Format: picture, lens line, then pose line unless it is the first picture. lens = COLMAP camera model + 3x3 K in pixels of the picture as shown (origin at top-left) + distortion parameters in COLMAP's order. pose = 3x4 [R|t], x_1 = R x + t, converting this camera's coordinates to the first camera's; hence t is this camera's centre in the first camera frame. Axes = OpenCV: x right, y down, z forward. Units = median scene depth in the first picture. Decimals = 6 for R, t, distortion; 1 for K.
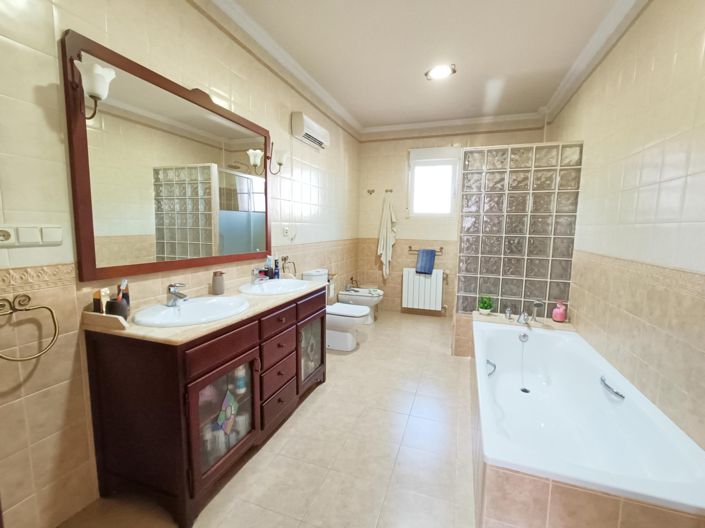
lens RADIAL K [[316.6, 0, 351.9], [0, 316.6, 260.0], [0, 0, 1]] dist [0.002805, -0.001835]
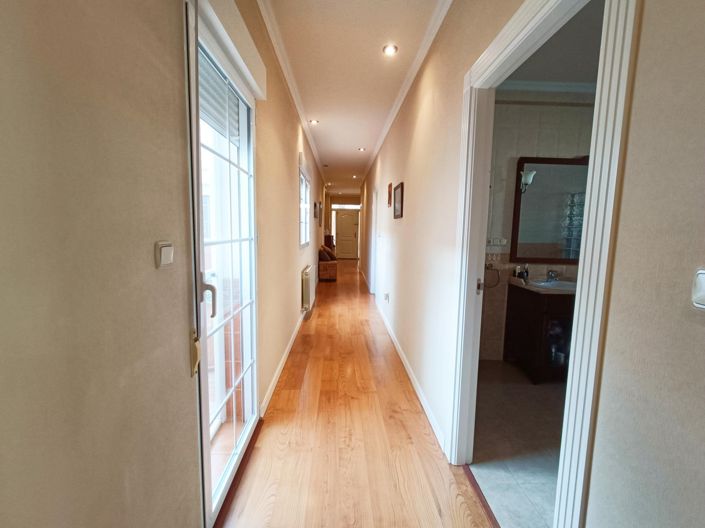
lens RADIAL K [[316.6, 0, 352.3], [0, 316.6, 261.5], [0, 0, 1]] dist [0.002805, -0.001835]
pose [[0.371906, 0.098435, -0.923037, 0.836320], [-0.118253, 0.991284, 0.058067, 0.063711], [0.920708, 0.087557, 0.380304, -0.923087]]
